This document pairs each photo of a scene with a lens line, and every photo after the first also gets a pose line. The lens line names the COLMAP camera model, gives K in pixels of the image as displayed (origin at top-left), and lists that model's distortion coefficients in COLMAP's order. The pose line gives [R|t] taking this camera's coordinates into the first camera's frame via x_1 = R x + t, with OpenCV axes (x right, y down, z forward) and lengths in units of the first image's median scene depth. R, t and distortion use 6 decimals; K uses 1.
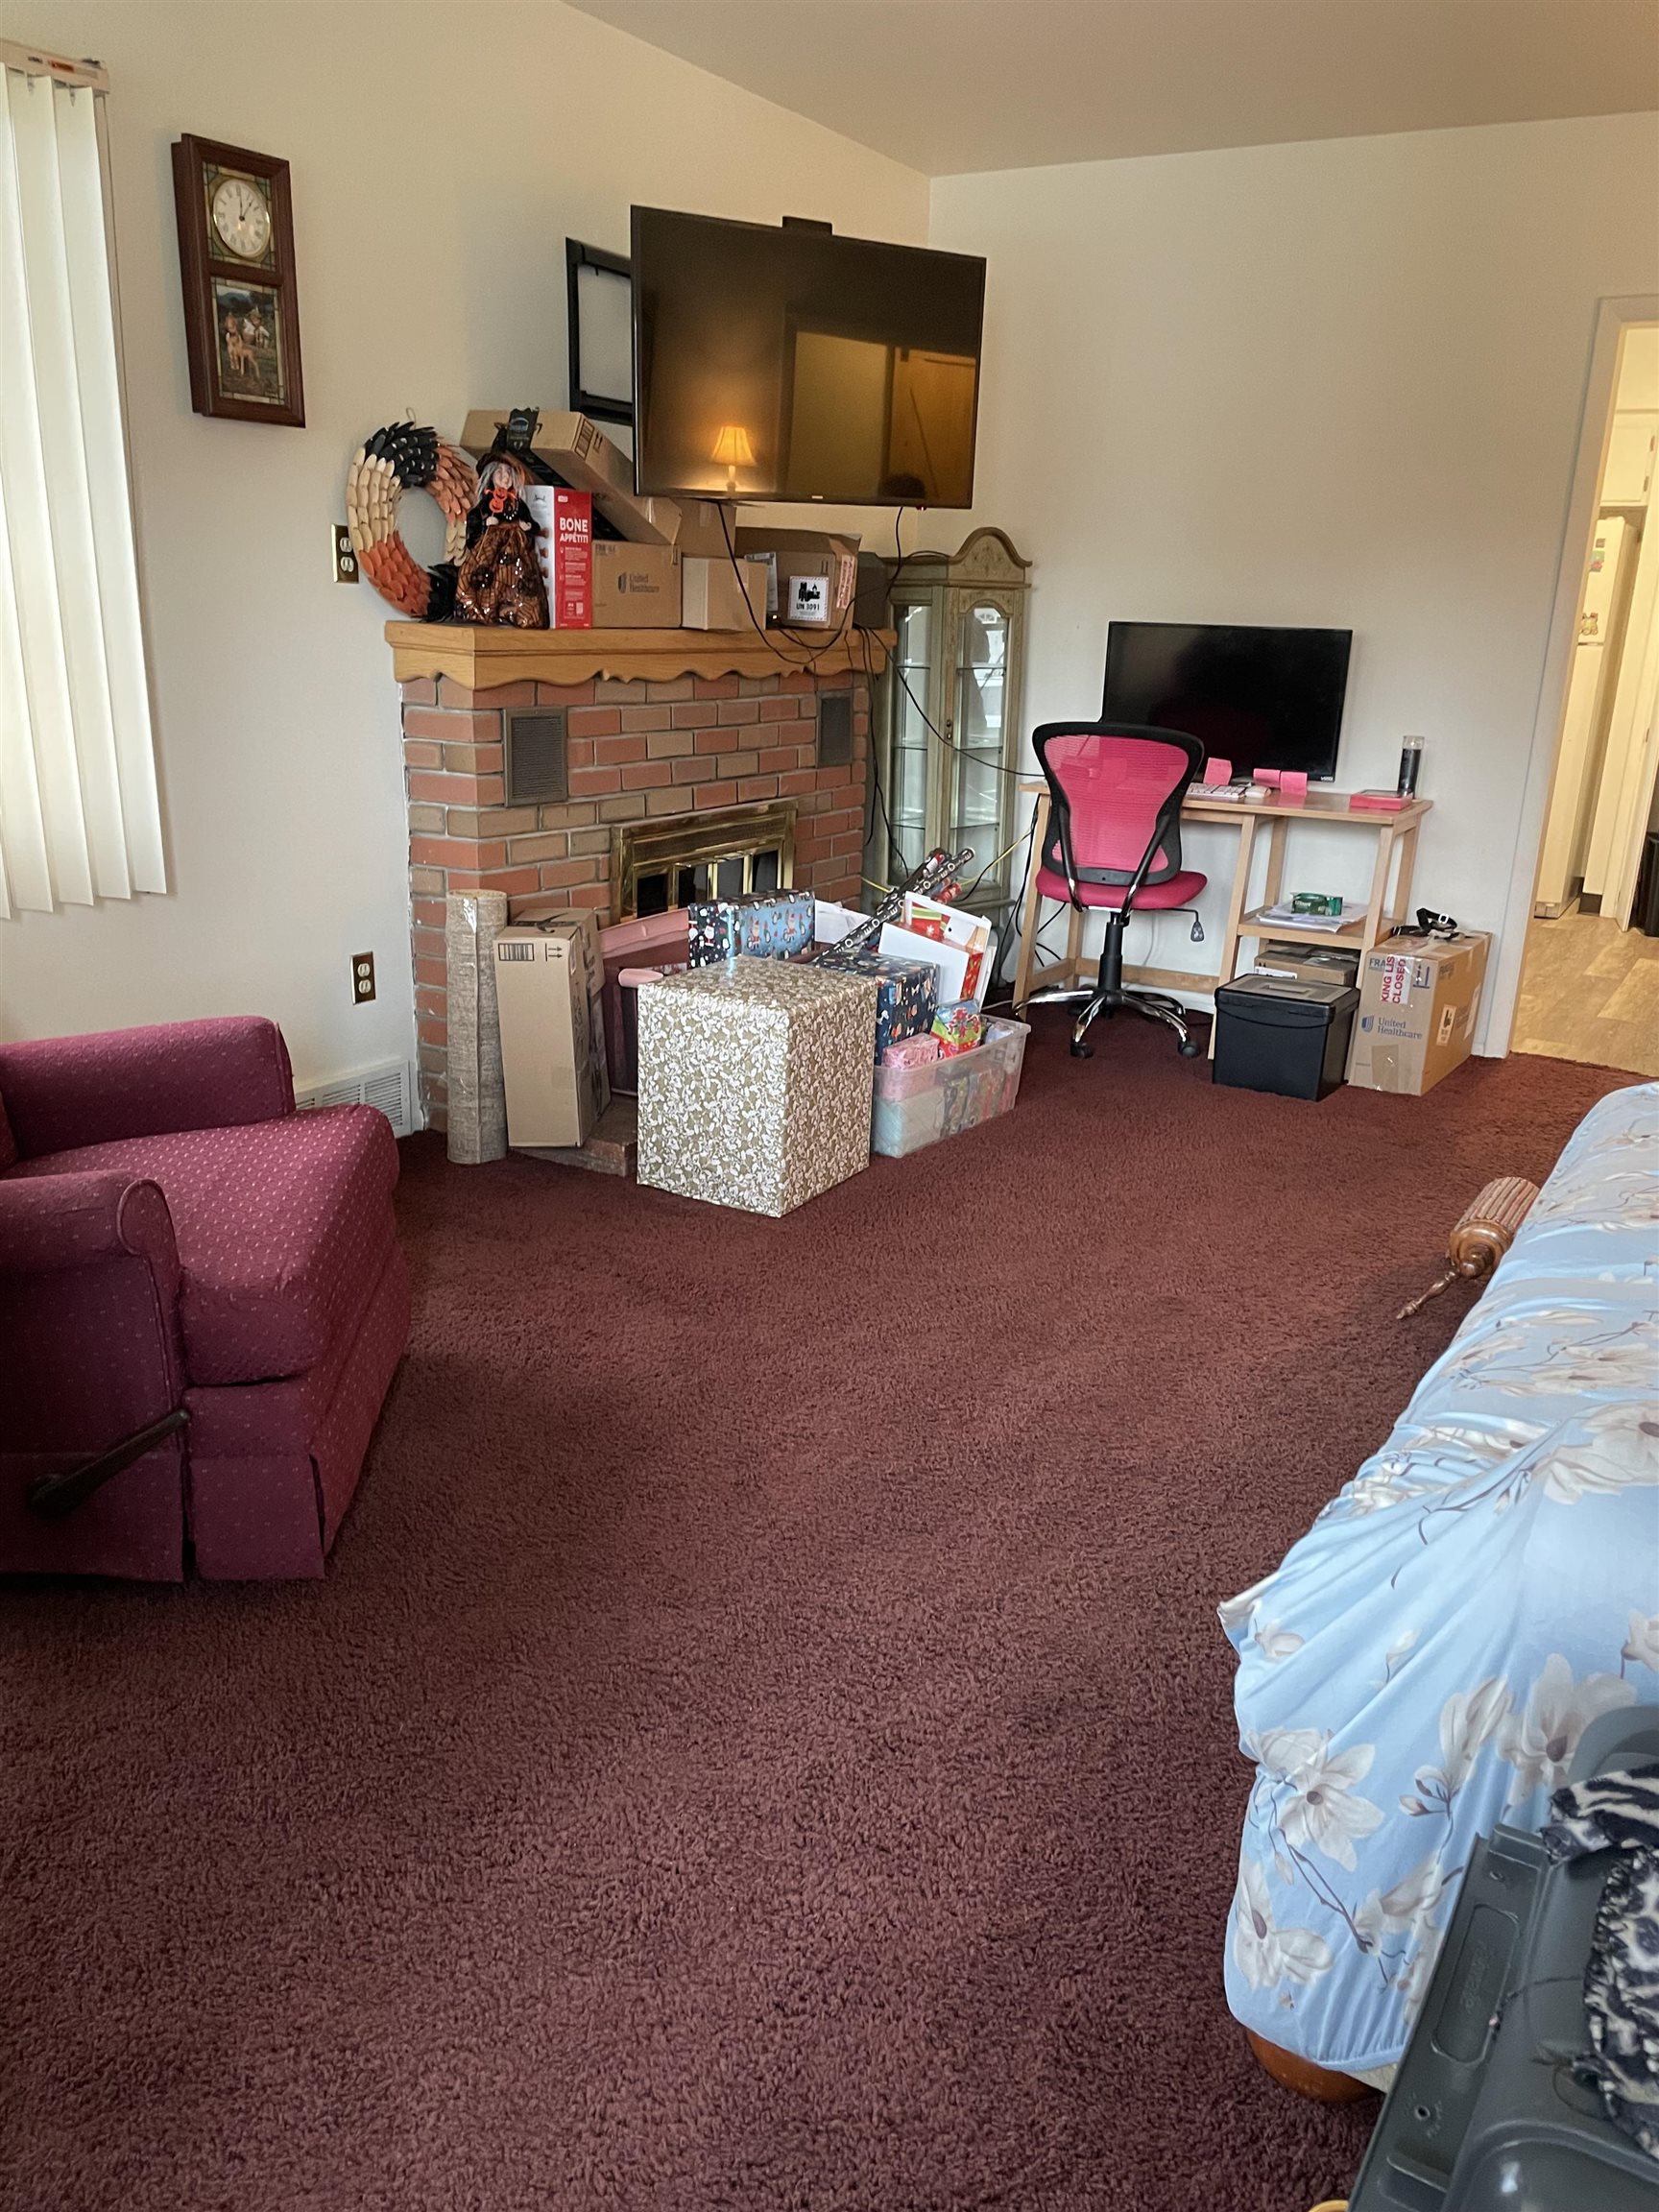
lens RADIAL K [[1667.4, 0, 830.7], [0, 1667.4, 1107.2], [0, 0, 1]] dist [-0.003498, -0.001103]
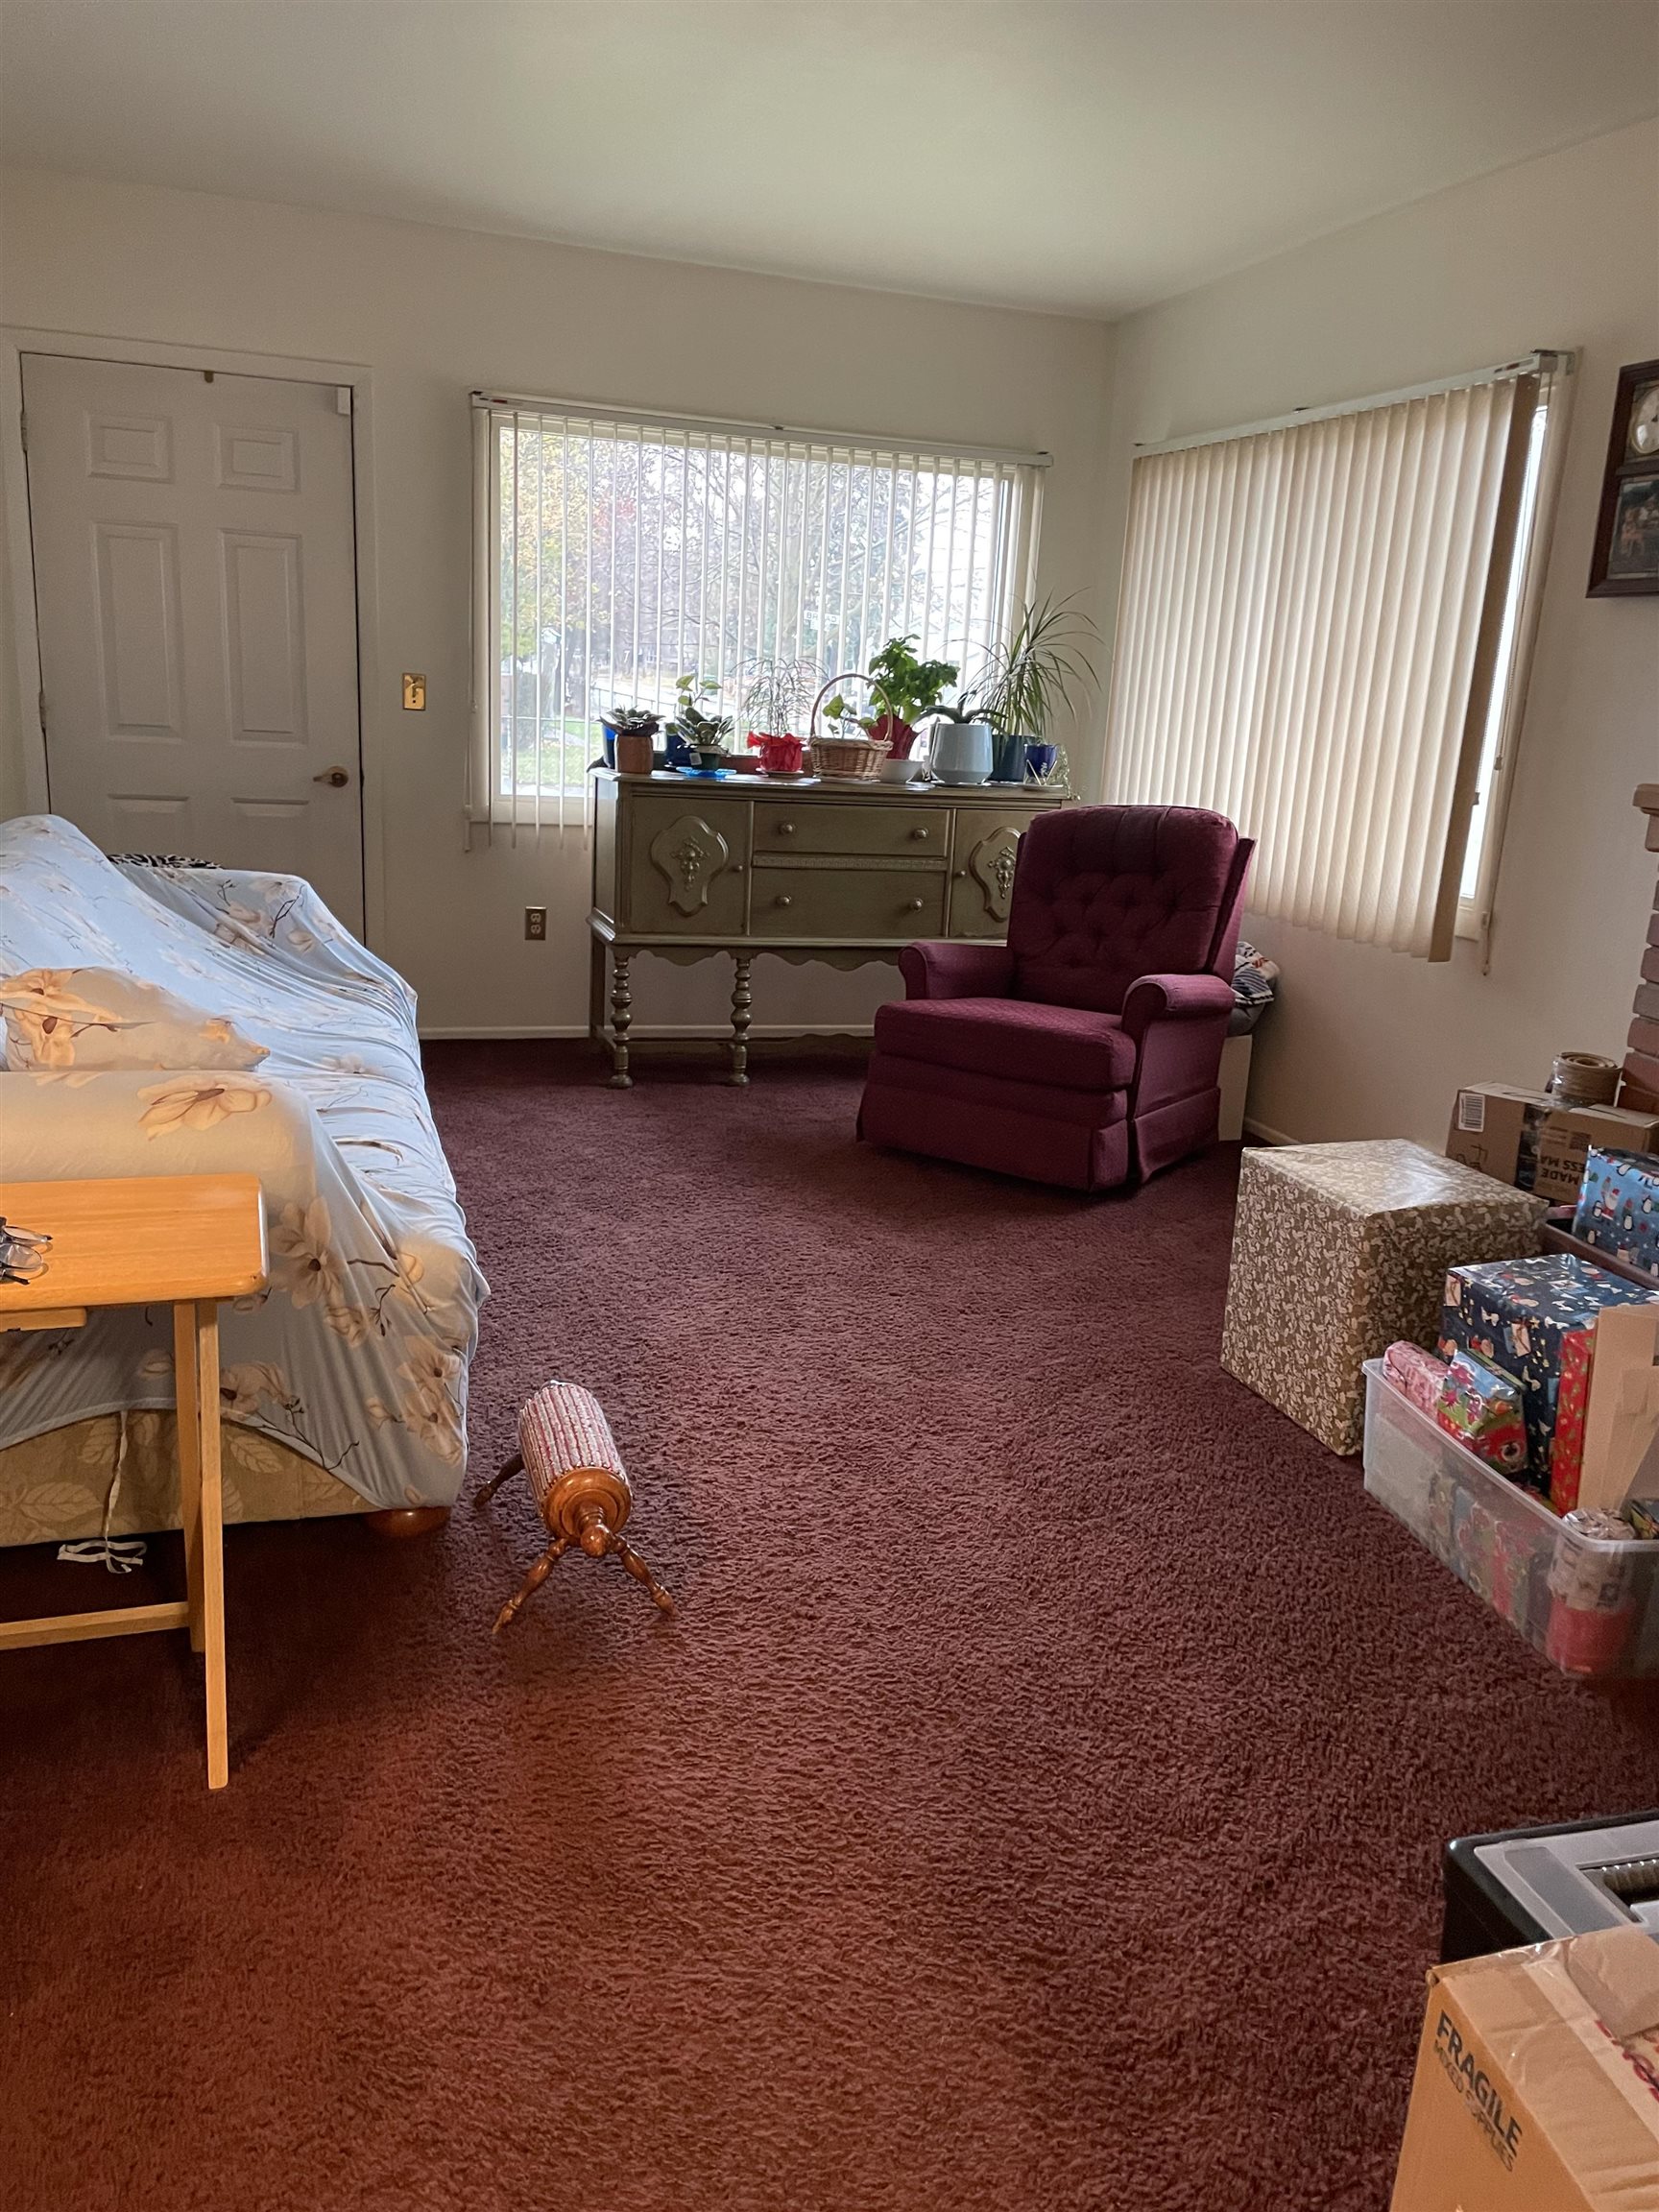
lens RADIAL K [[1667.4, 0, 830.6], [0, 1667.4, 1111.2], [0, 0, 1]] dist [-0.003498, -0.001103]
pose [[-0.669655, 0.120976, -0.732753, 0.876230], [-0.298288, 0.859753, 0.414546, -0.424121], [0.680137, 0.496174, -0.539653, 1.428053]]
